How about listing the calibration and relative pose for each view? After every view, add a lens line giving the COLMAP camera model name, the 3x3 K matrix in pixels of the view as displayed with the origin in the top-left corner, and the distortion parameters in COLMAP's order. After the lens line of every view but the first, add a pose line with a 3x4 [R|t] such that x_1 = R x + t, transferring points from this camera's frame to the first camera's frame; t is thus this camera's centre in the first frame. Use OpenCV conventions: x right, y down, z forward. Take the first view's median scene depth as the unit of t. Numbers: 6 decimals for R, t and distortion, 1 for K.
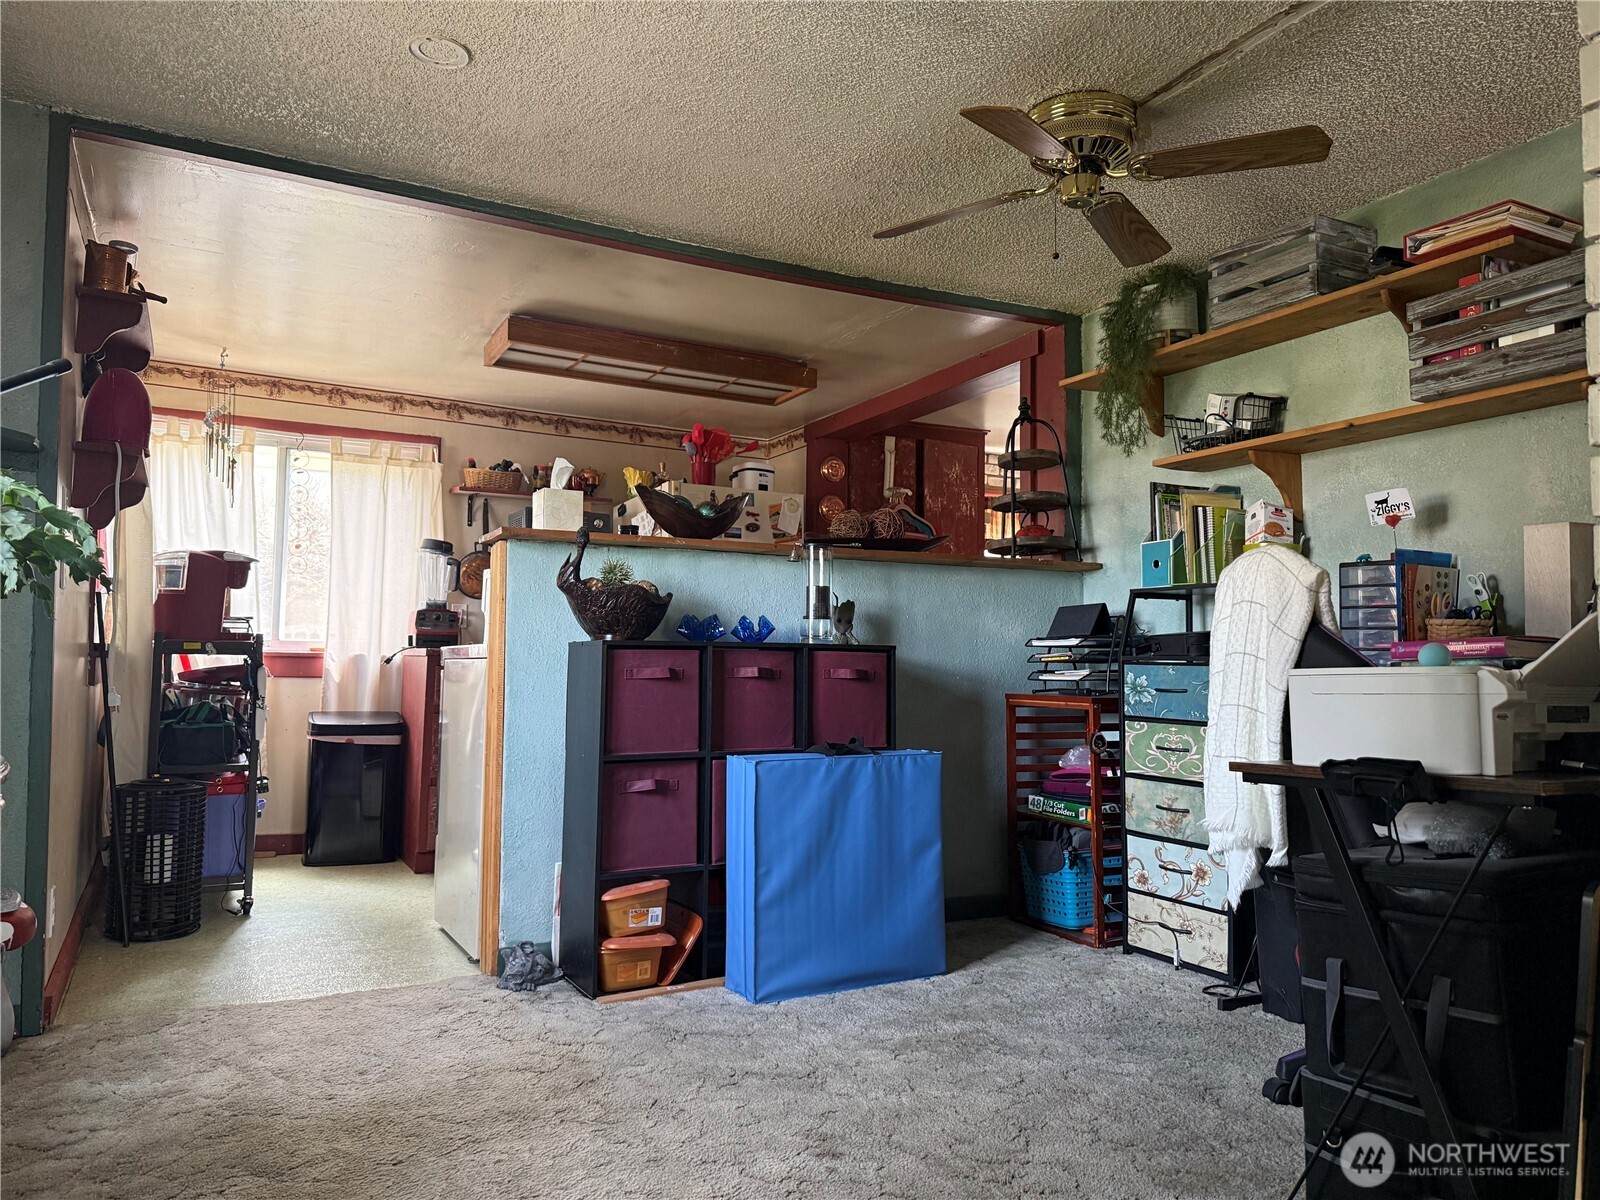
lens RADIAL K [[1130.4, 0, 810.7], [0, 1130.4, 587.2], [0, 0, 1]] dist [0.044858, -0.061718]
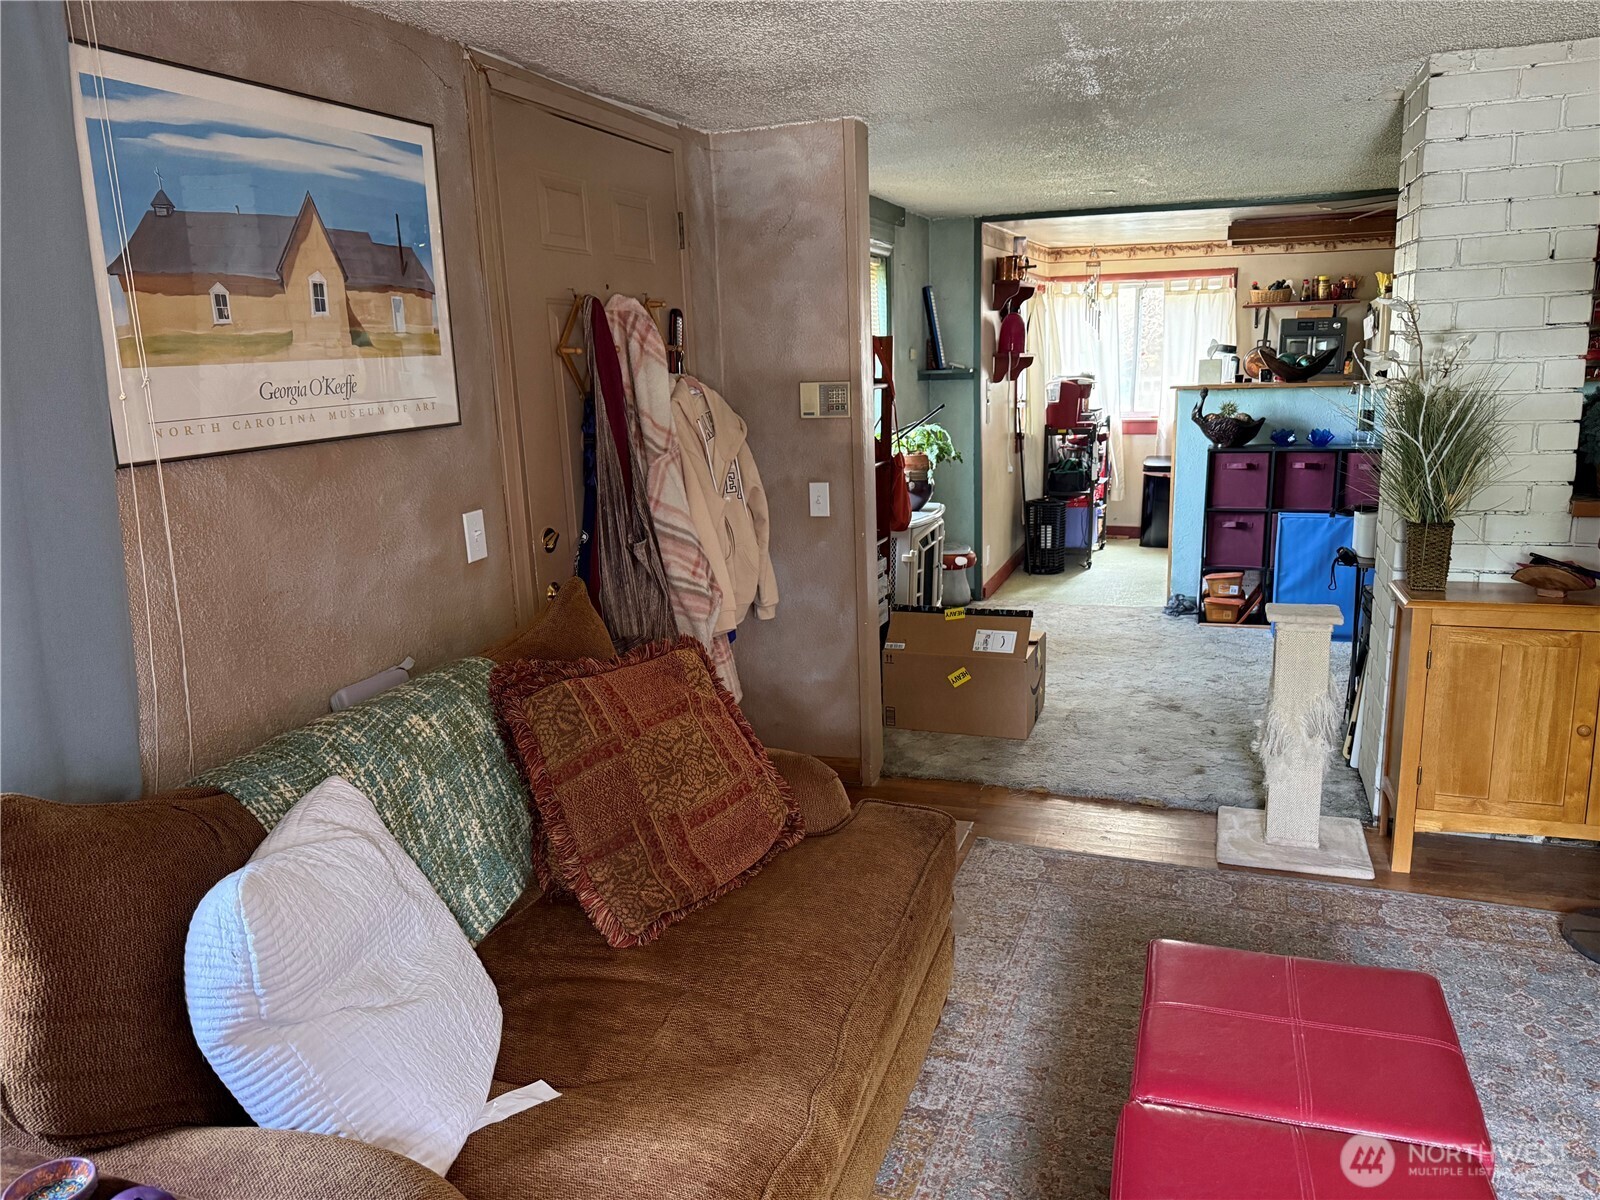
lens RADIAL K [[1130.4, 0, 805.4], [0, 1130.4, 603.7], [0, 0, 1]] dist [0.044858, -0.061718]
pose [[0.660430, 0.135380, -0.738583, 0.790195], [0.085918, 0.963529, 0.253438, -0.238759], [0.745956, -0.230835, 0.624712, -0.754892]]
